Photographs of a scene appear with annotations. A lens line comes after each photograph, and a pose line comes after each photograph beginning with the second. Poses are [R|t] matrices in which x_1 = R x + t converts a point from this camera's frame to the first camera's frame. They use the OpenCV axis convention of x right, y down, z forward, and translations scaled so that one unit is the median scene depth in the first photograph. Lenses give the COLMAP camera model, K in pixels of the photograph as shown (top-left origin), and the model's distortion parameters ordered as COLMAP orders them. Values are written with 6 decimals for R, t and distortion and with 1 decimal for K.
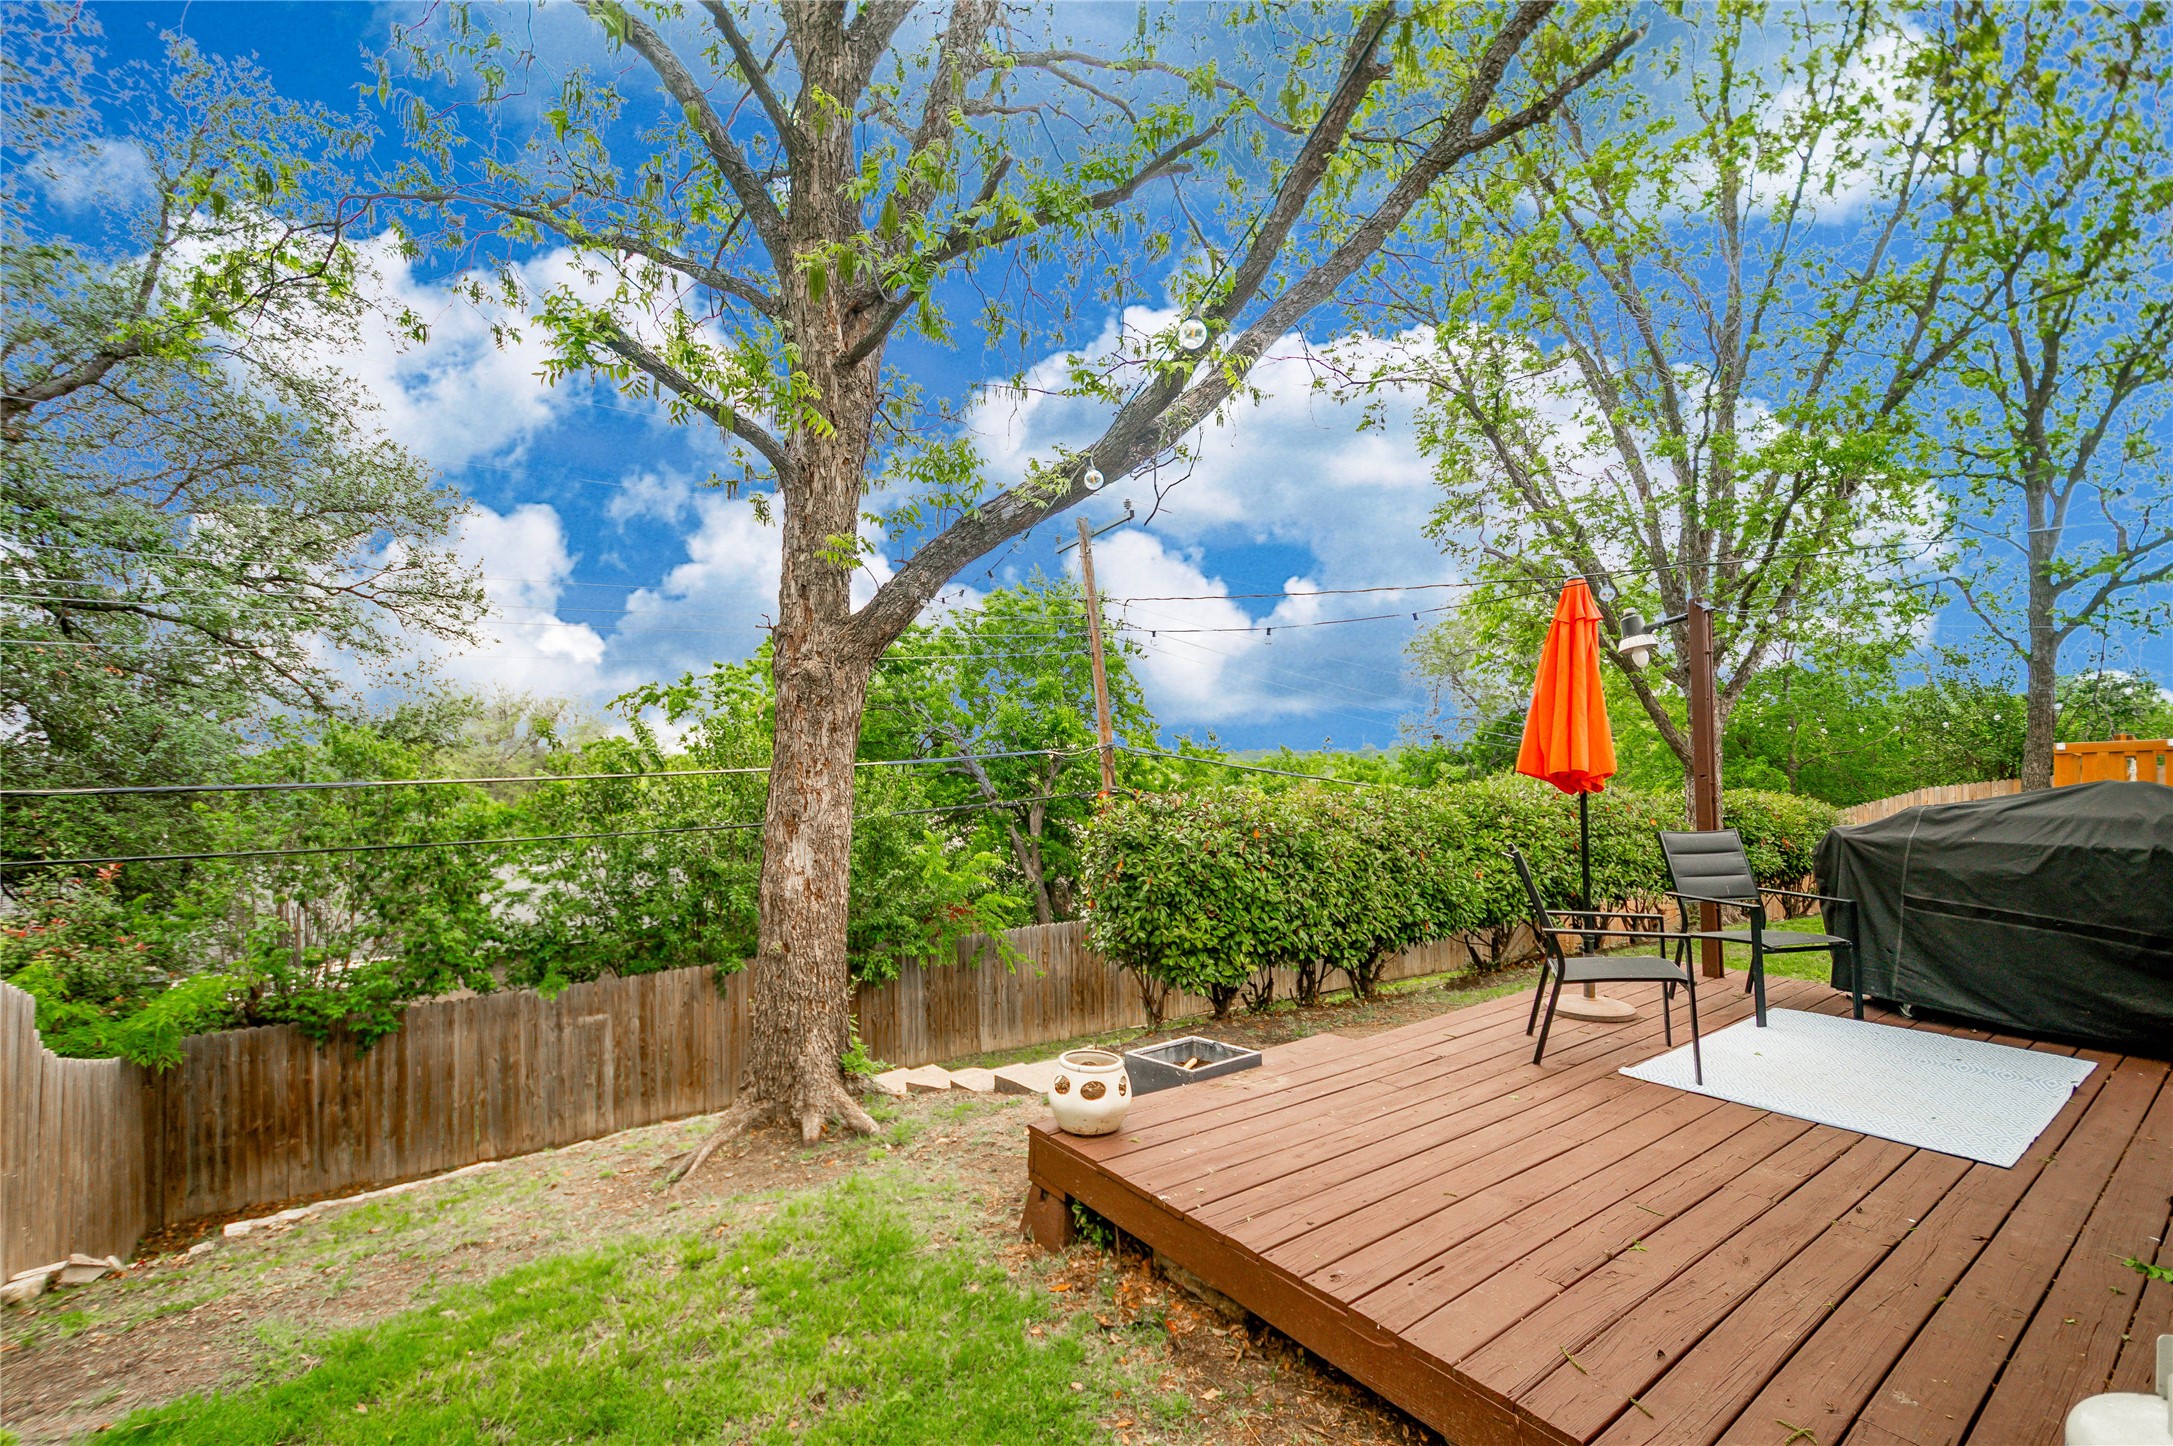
lens RADIAL K [[952.1, 0, 1092.2], [0, 952.1, 765.3], [0, 0, 1]] dist [0.016731, -0.000241]
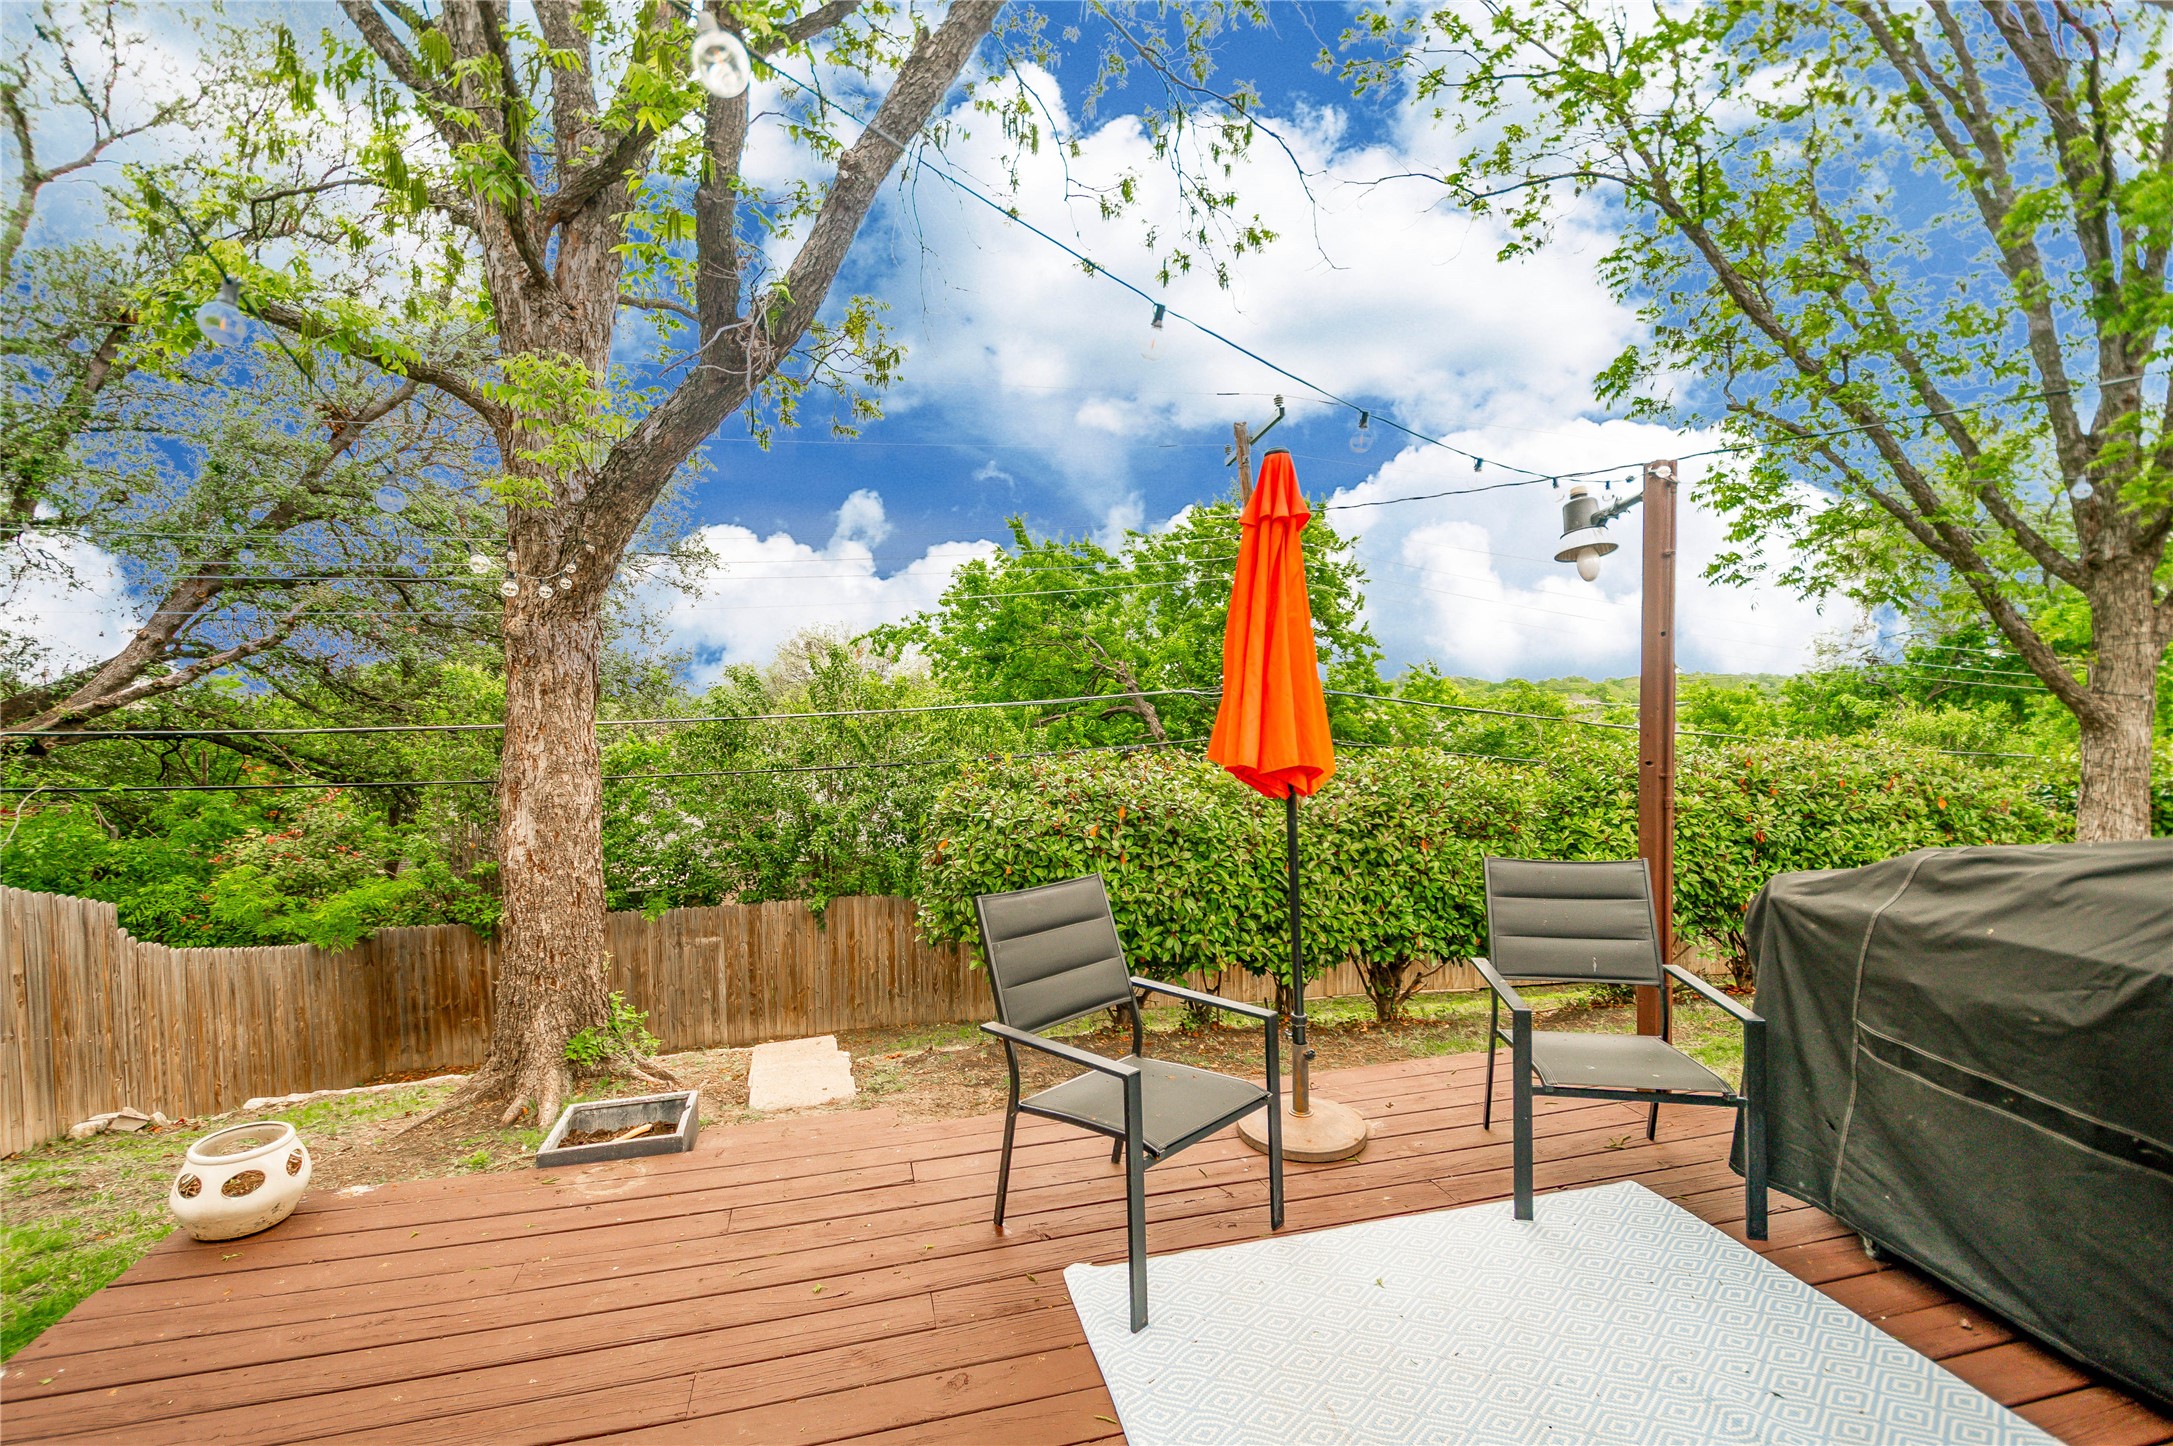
lens RADIAL K [[956.0, 0, 1088.6], [0, 956.0, 751.0], [0, 0, 1]] dist [0.011275, 0.000050]
pose [[0.923962, 0.020971, -0.381908, 0.577690], [0.003795, 0.997944, 0.063979, -0.037701], [0.382465, -0.060563, 0.921983, 0.337007]]
